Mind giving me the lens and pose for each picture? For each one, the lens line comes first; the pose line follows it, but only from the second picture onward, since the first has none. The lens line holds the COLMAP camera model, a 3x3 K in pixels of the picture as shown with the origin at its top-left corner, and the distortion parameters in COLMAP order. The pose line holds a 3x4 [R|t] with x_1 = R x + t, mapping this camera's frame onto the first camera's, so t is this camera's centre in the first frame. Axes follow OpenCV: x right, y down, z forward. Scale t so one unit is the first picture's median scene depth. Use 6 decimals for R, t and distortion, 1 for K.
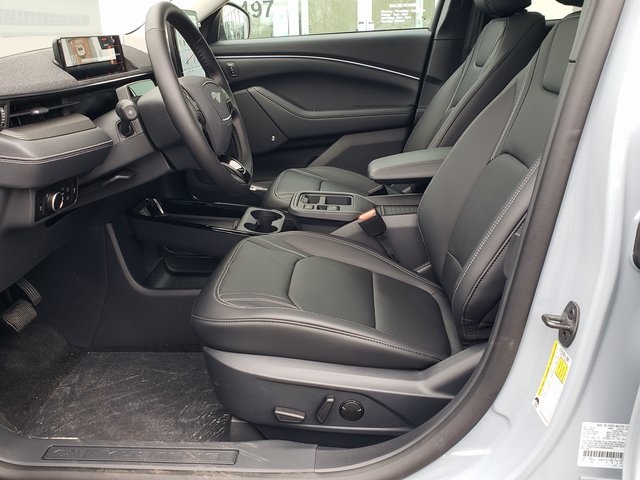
lens RADIAL K [[602.5, 0, 302.1], [0, 602.5, 238.0], [0, 0, 1]] dist [0.028468, -0.045827]
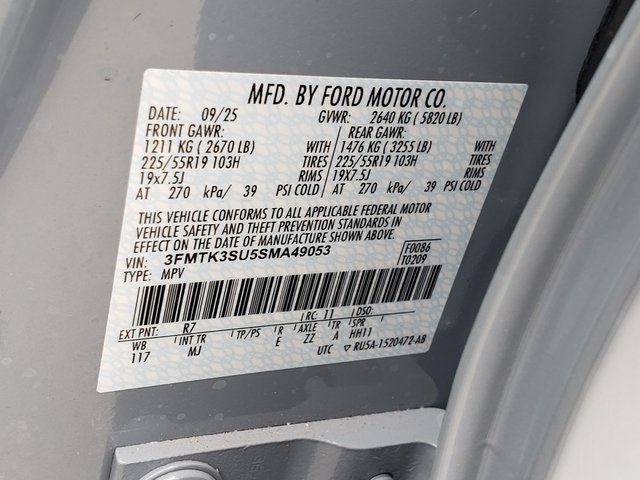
lens RADIAL K [[1030.1, 0, 320.1], [0, 1030.1, 240.7], [0, 0, 1]] dist [0.049067, 0.000000]
pose [[0.834174, -0.097221, 0.542865, 0.273933], [-0.094825, 0.944396, 0.314841, 0.194070], [-0.543289, -0.314109, 0.778571, 0.587549]]
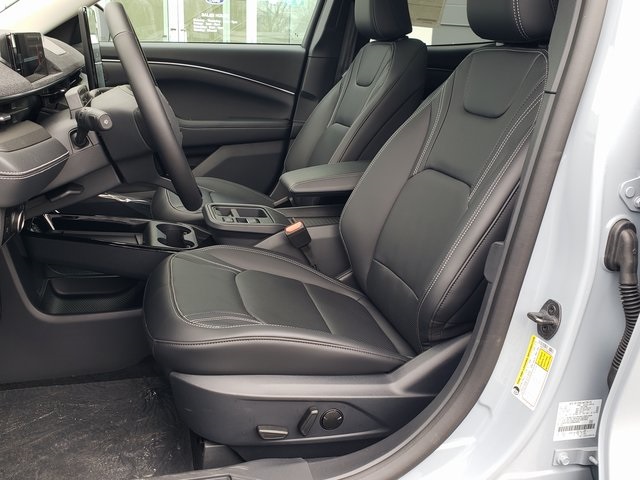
lens RADIAL K [[602.5, 0, 306.5], [0, 602.5, 243.4], [0, 0, 1]] dist [0.028468, -0.045827]
pose [[0.945822, -0.032258, 0.323079, -0.260823], [0.033996, 0.999422, 0.000263, -0.013306], [-0.322901, 0.010734, 0.946372, 0.038727]]
